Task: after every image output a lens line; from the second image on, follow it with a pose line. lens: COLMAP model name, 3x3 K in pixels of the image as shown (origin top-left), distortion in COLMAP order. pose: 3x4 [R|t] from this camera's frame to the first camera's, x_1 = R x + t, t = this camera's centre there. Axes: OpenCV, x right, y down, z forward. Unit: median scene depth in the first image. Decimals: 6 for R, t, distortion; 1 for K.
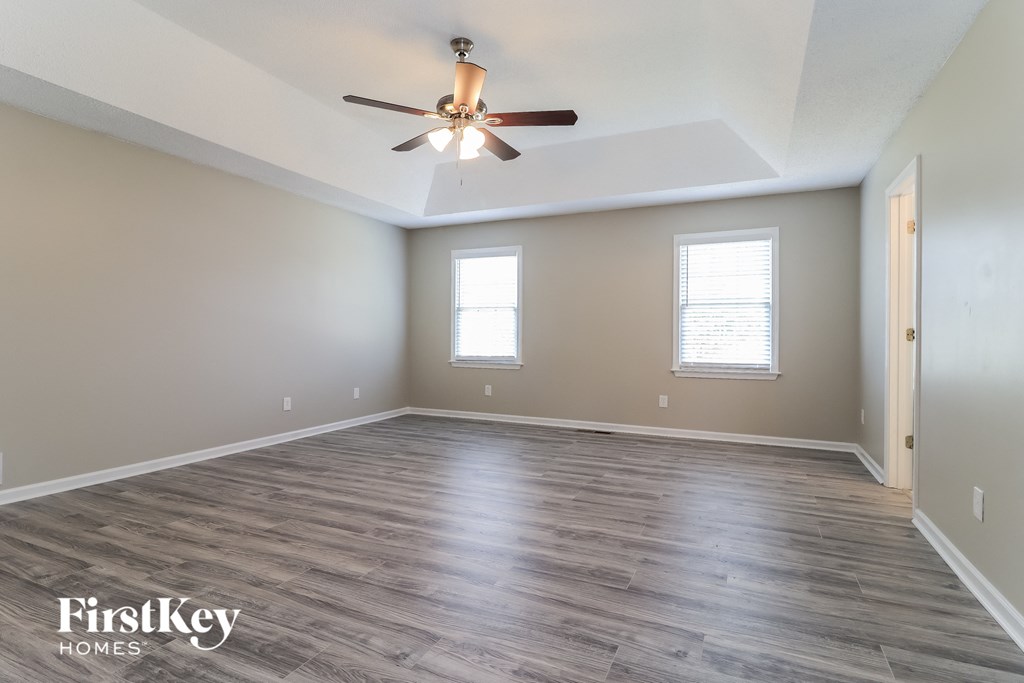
lens RADIAL K [[520.9, 0, 512.6], [0, 520.9, 330.2], [0, 0, 1]] dist [0.000736, 0.000129]
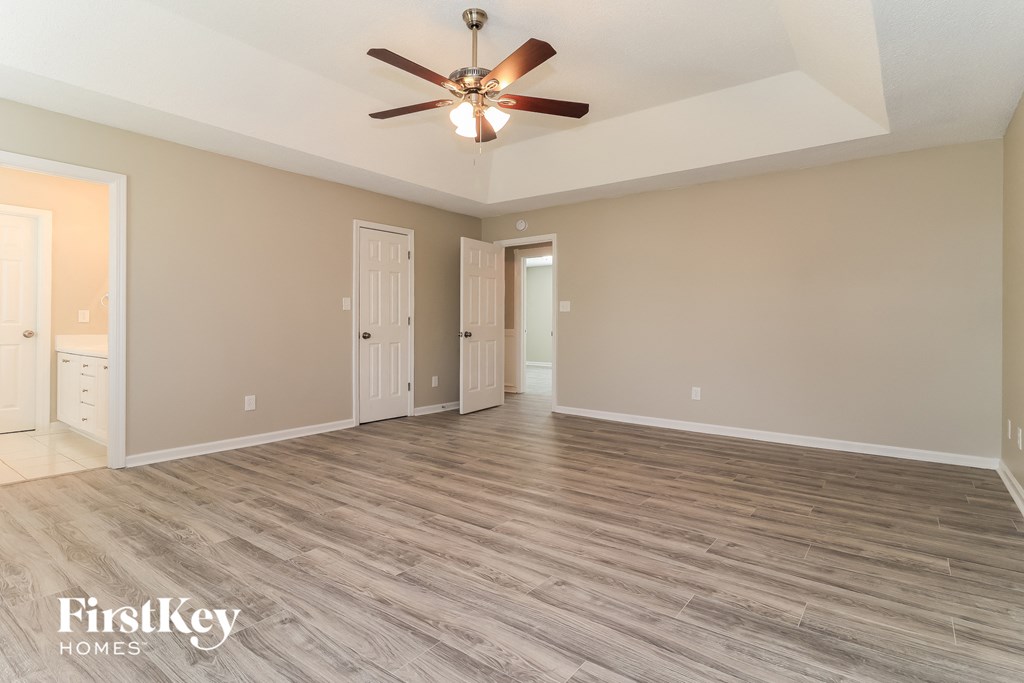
lens RADIAL K [[520.9, 0, 512.6], [0, 520.9, 330.2], [0, 0, 1]] dist [0.000736, 0.000129]
pose [[-0.975858, -0.014767, 0.217907, -0.373734], [-0.014697, 0.999890, 0.001941, 0.021584], [-0.217911, -0.001308, -0.975968, 1.912956]]
